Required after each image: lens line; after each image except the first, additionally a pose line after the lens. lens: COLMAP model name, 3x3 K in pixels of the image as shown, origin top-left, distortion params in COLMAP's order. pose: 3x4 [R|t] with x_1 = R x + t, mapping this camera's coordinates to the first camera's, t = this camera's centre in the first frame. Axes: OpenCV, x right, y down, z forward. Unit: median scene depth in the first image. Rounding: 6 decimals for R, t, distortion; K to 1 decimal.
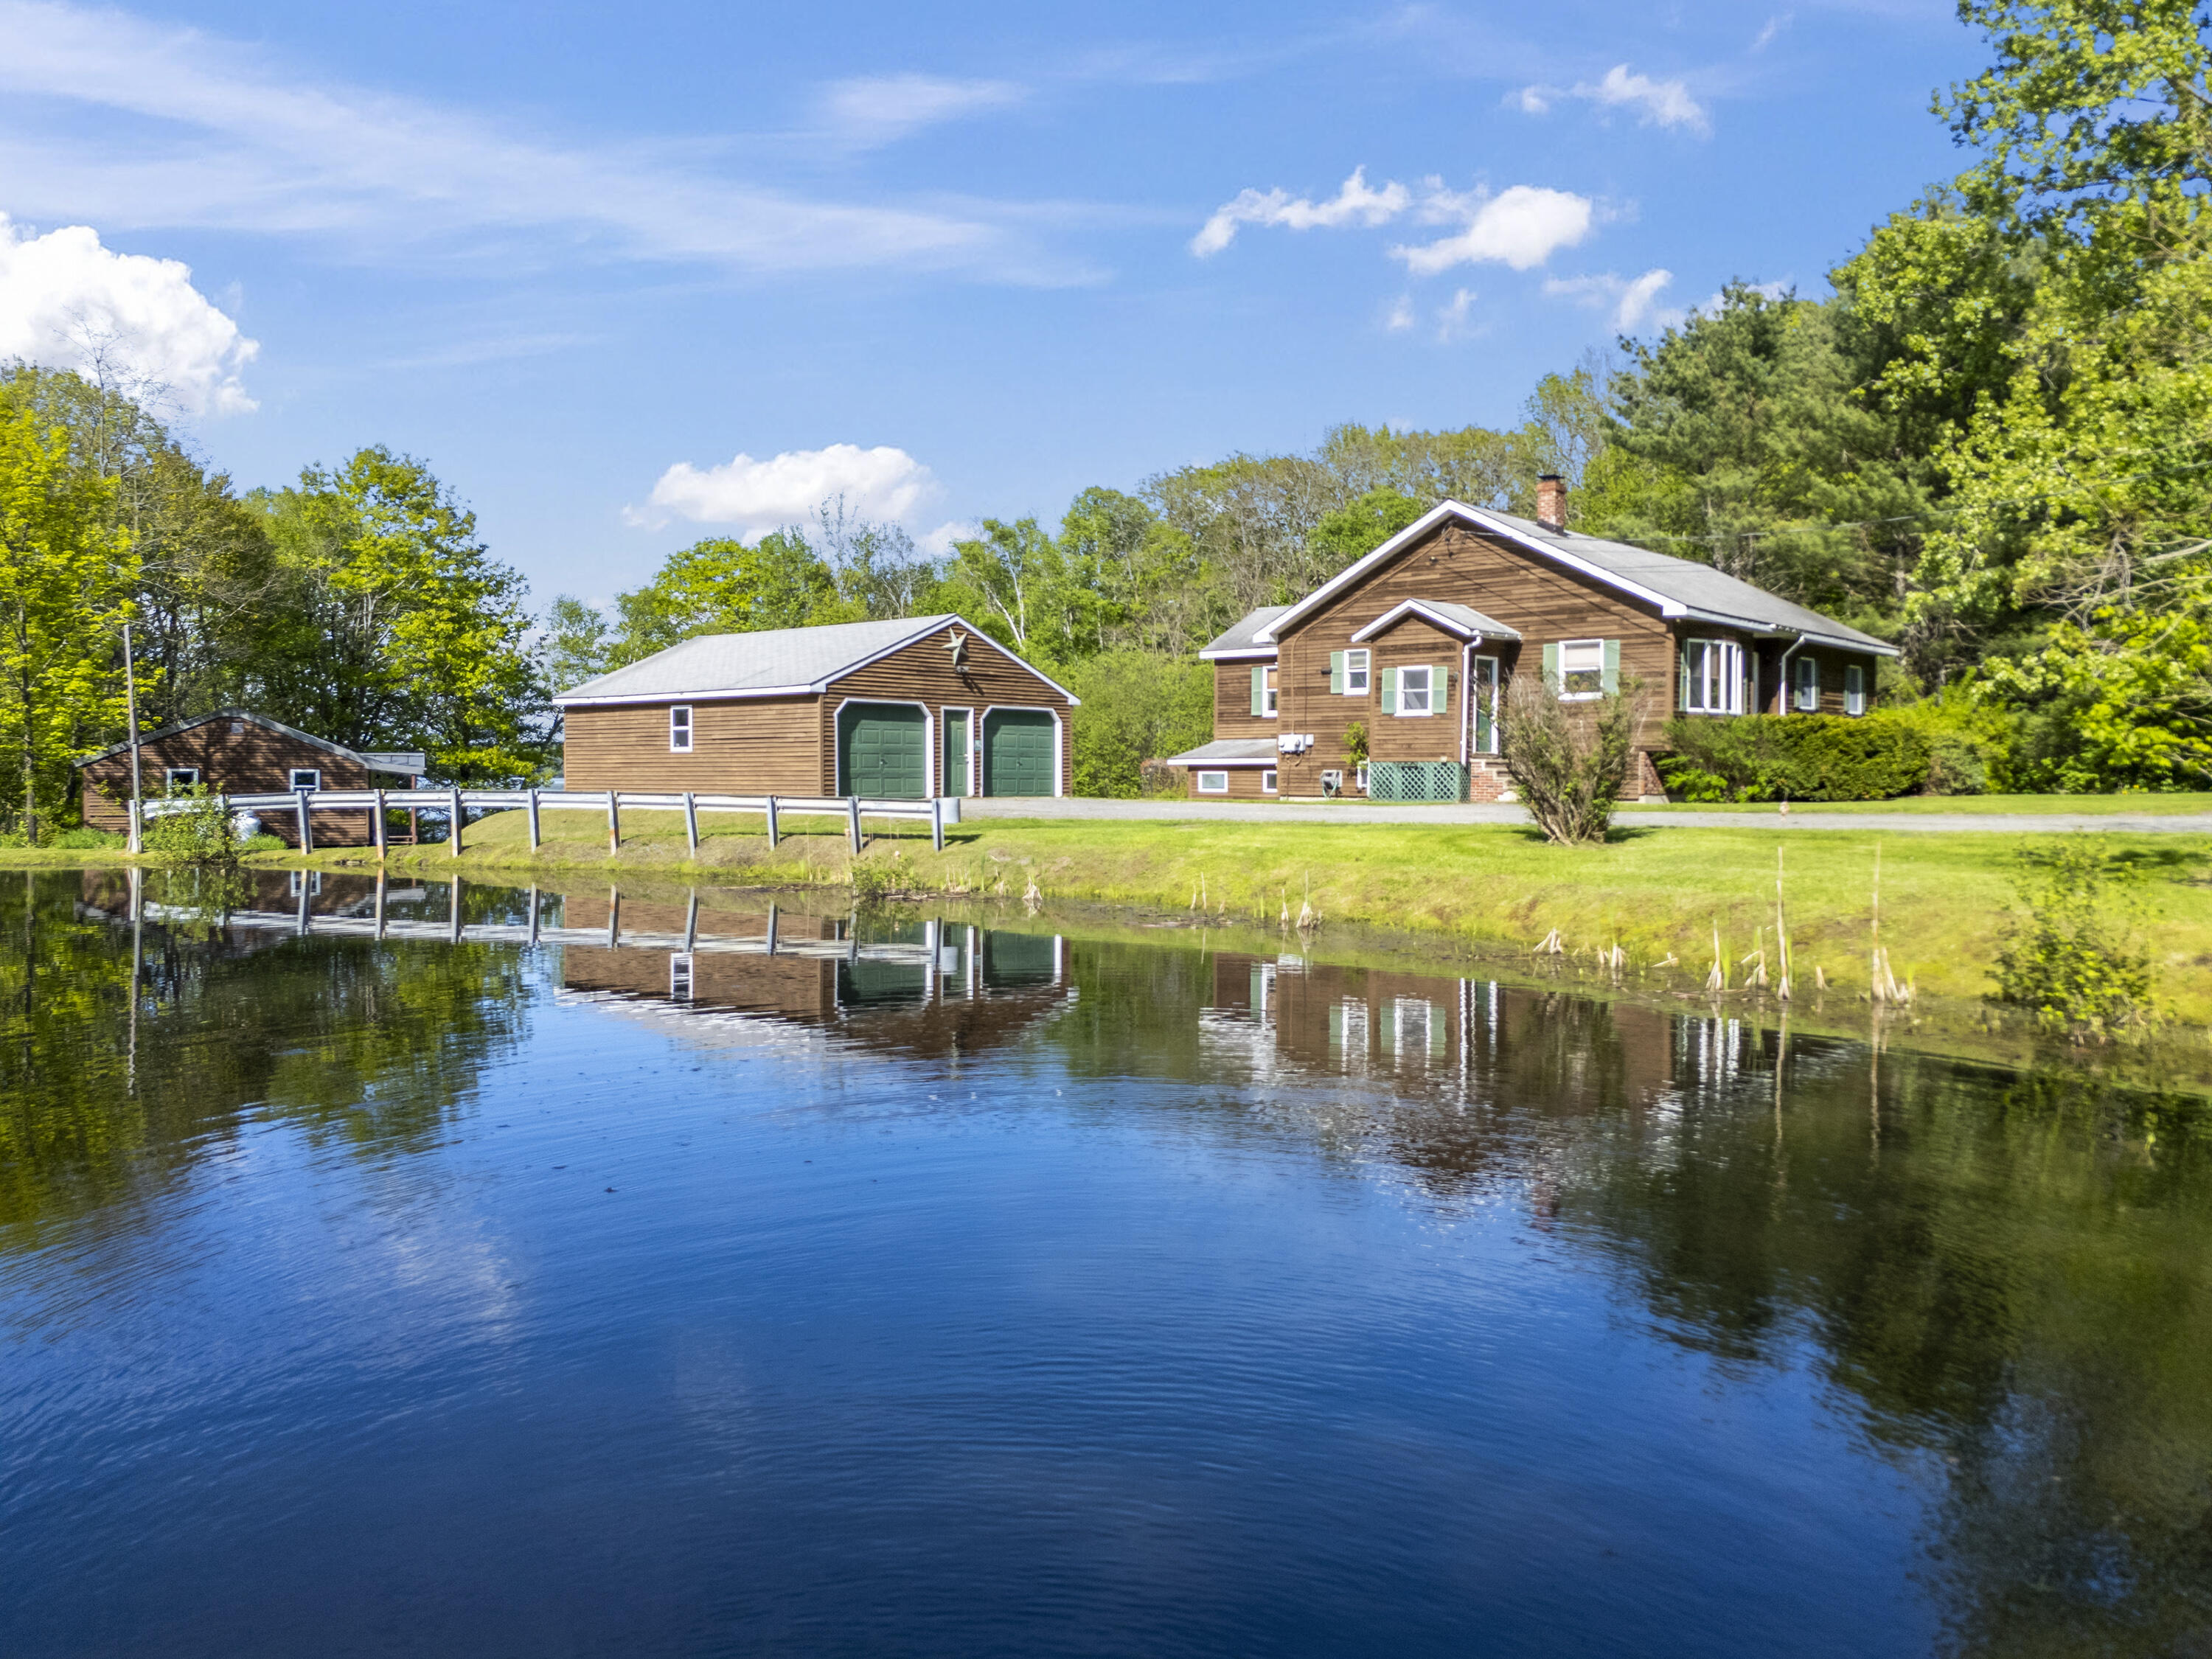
lens RADIAL K [[1618.1, 0, 1113.1], [0, 1618.1, 820.7], [0, 0, 1]] dist [0.060227, -0.004991]
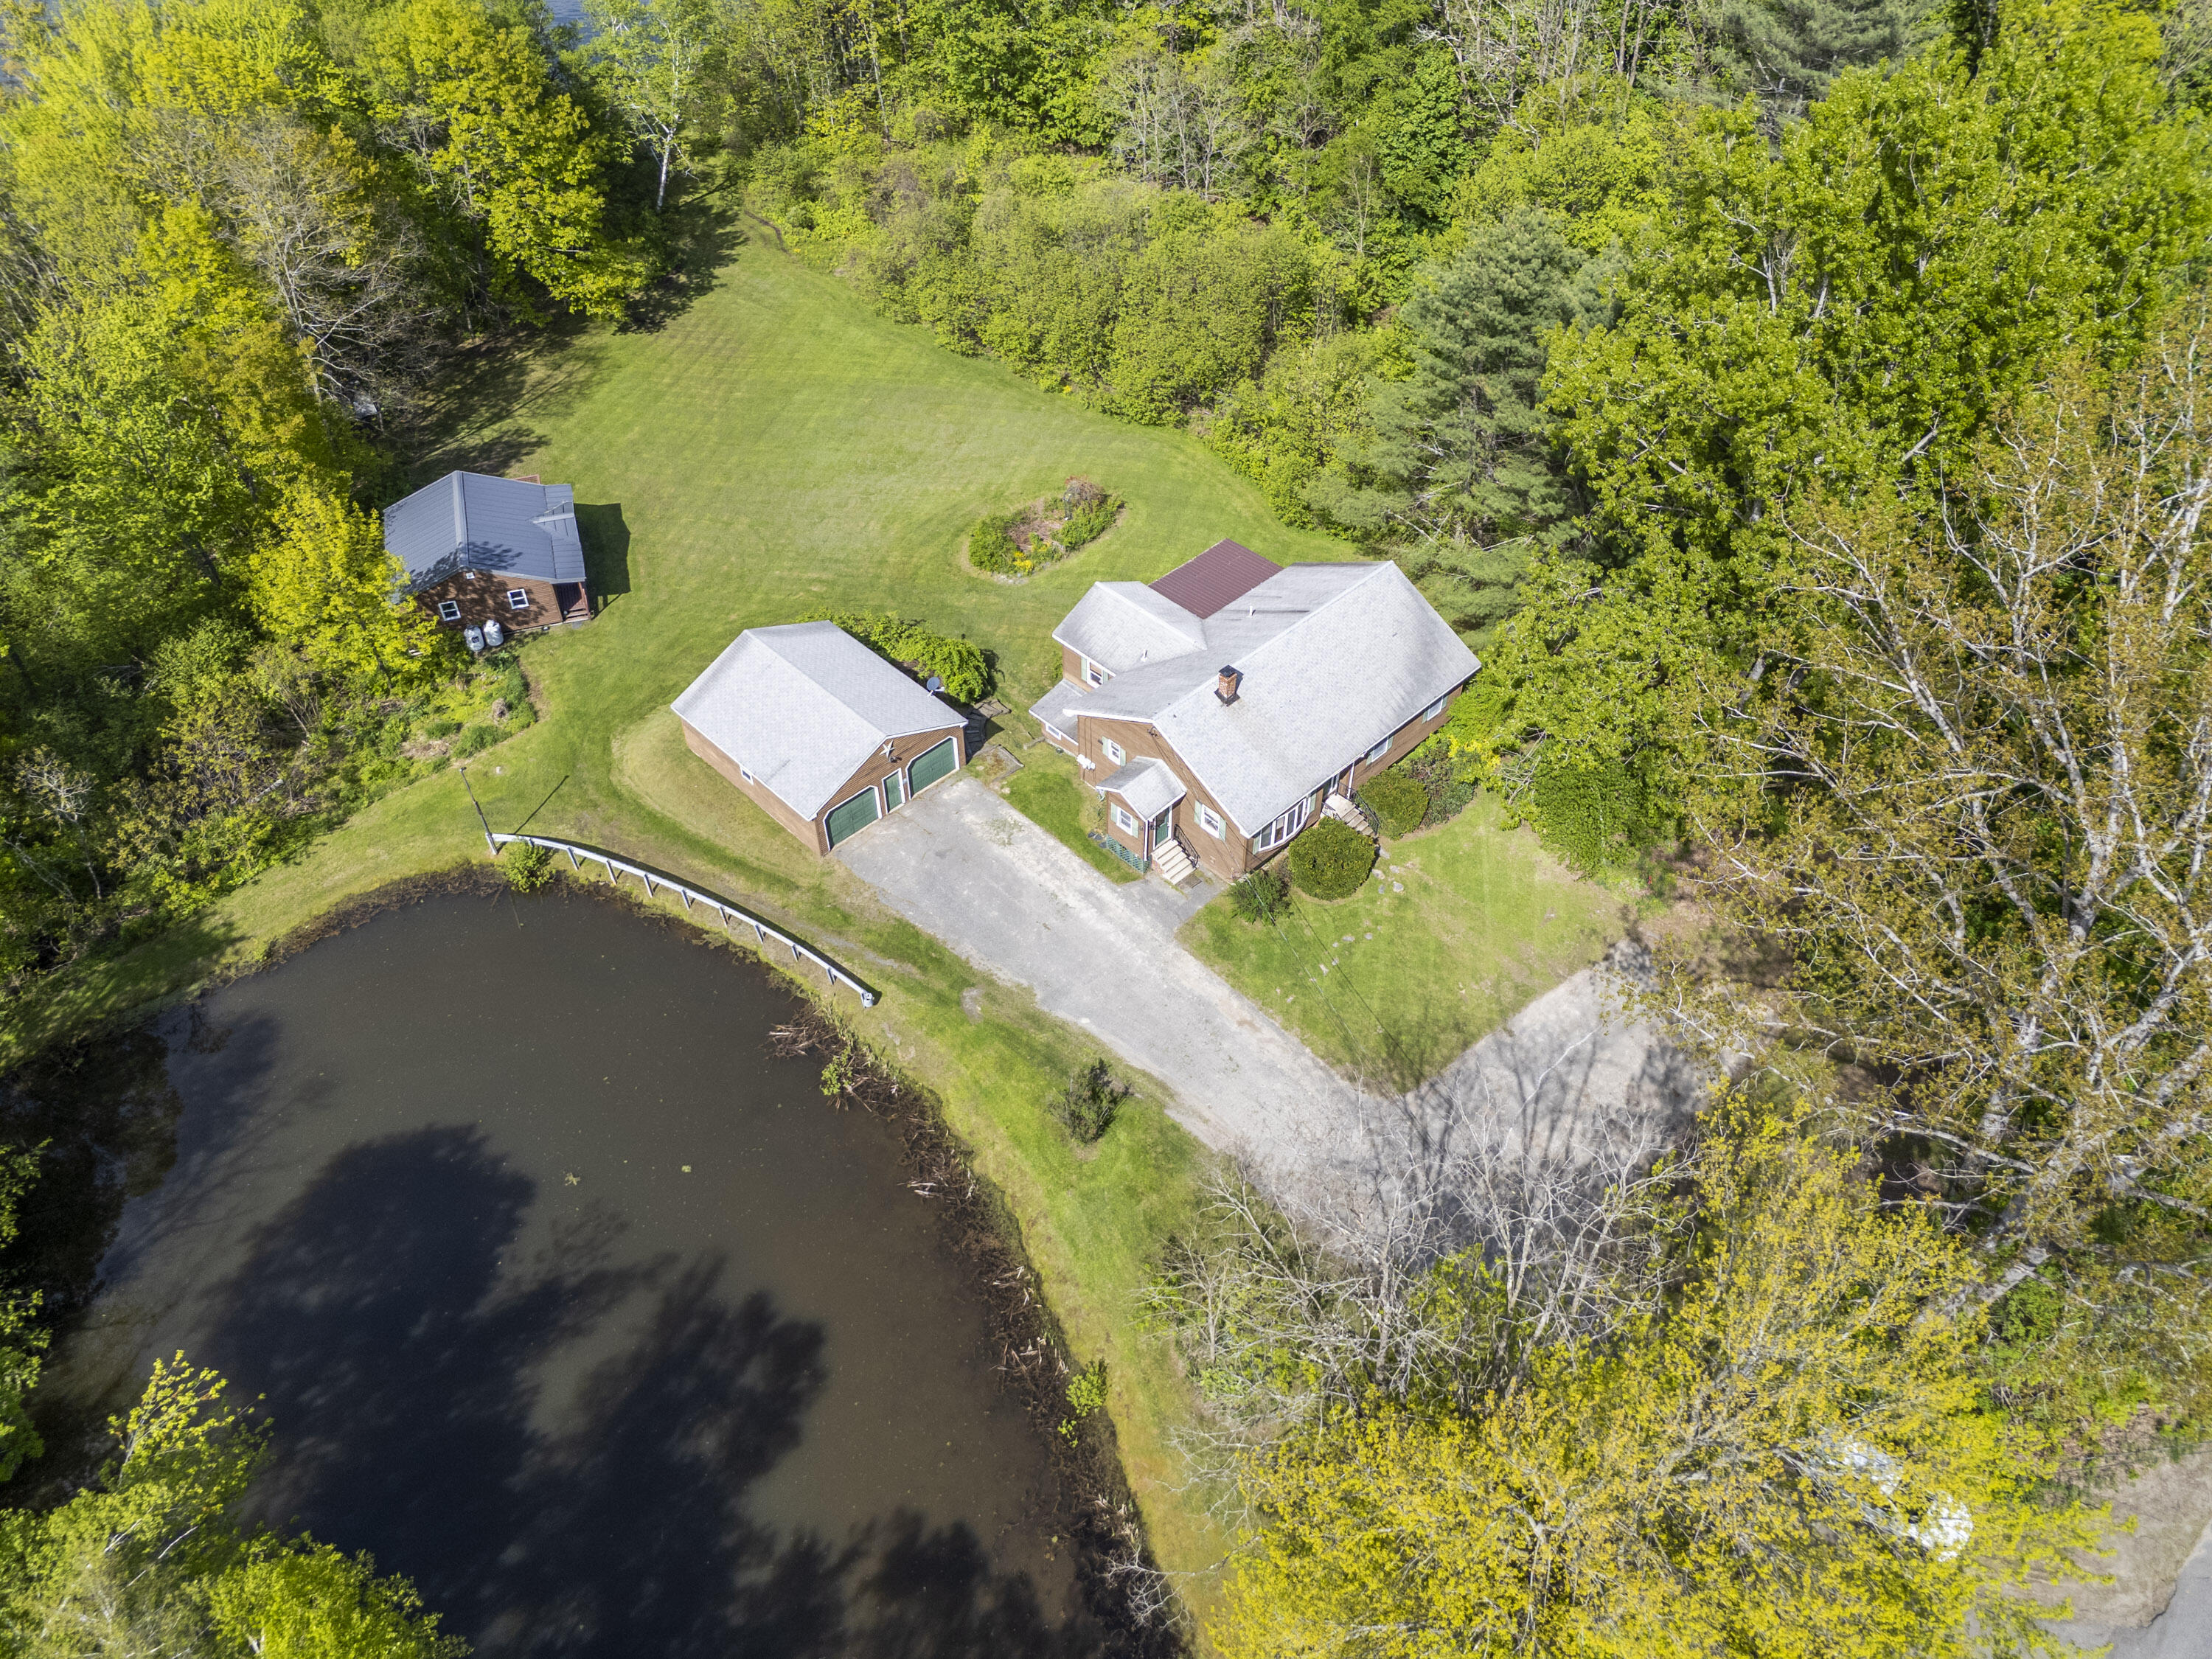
lens RADIAL K [[1646.1, 0, 1138.6], [0, 1646.1, 821.2], [0, 0, 1]] dist [0.064137, -0.080152]
pose [[0.996938, 0.058978, -0.051336, 0.218690], [-0.008416, 0.733671, 0.679453, -1.005004], [0.077737, -0.676940, 0.731921, -0.300579]]
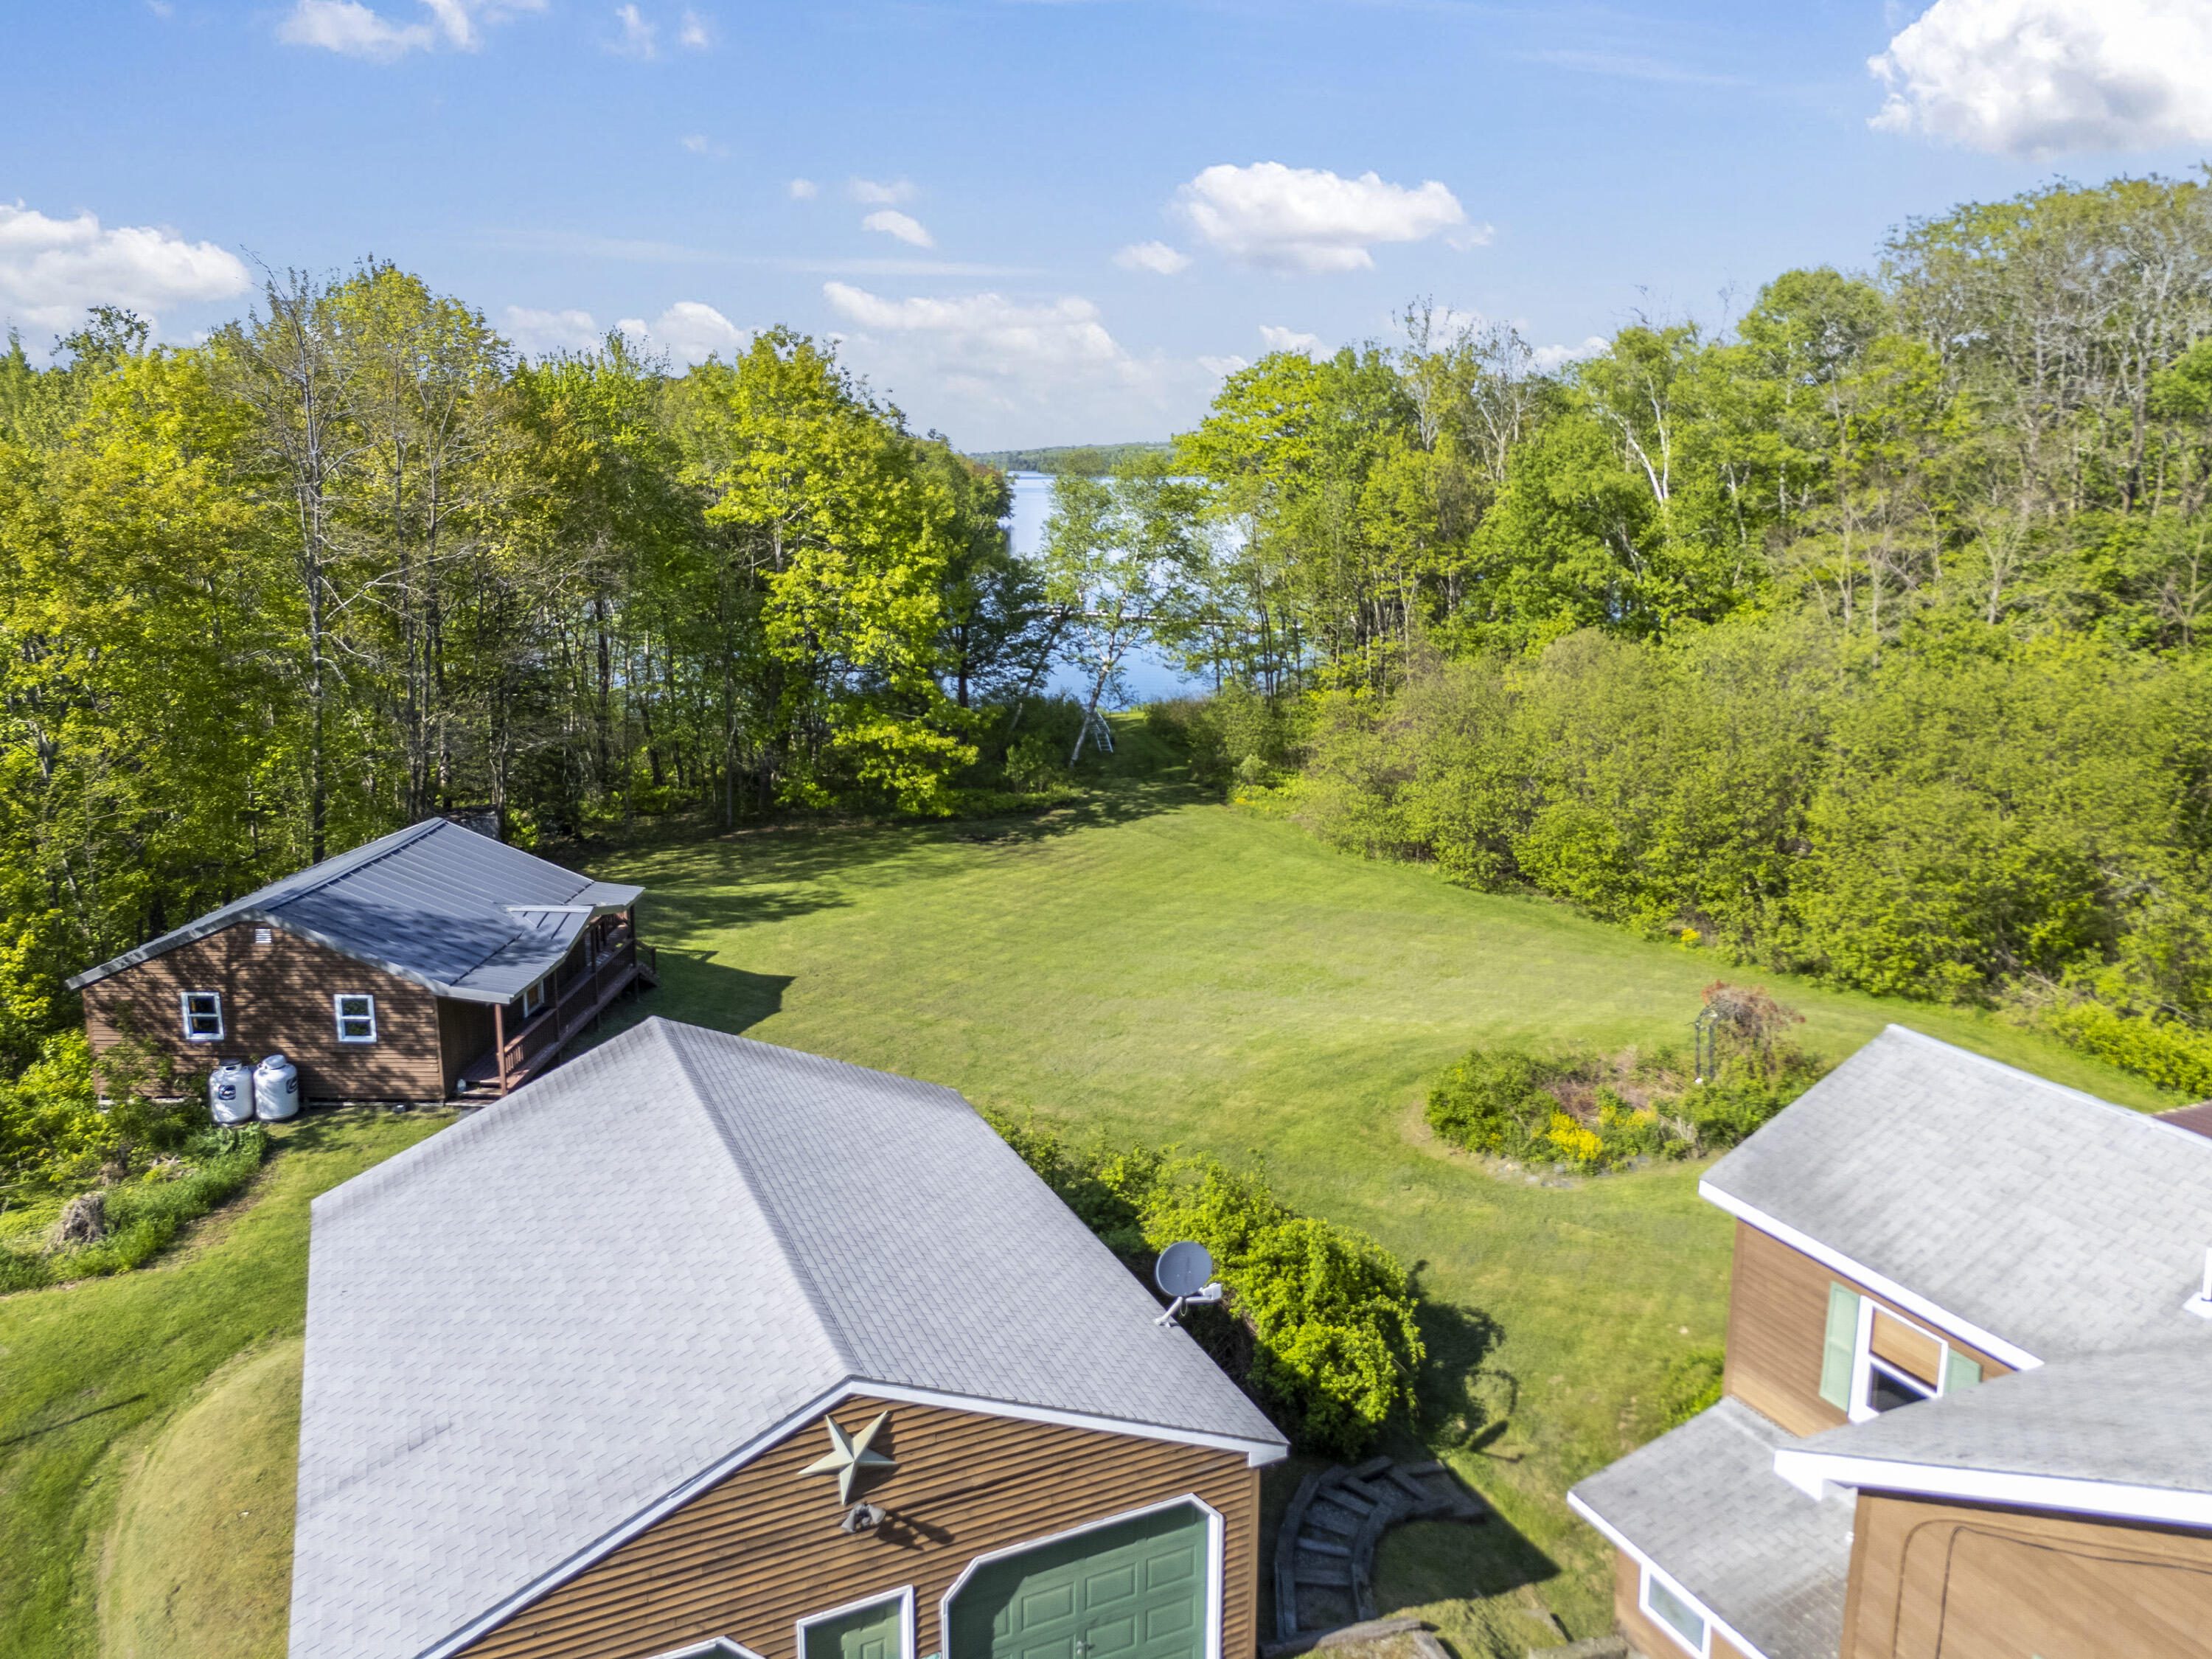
lens RADIAL K [[1618.1, 0, 1113.1], [0, 1618.1, 820.7], [0, 0, 1]] dist [0.060227, -0.004991]
pose [[0.907788, 0.093476, -0.408881, 0.072981], [-0.016928, 0.982221, 0.186965, -0.244368], [0.419088, -0.162803, 0.893230, 0.549997]]
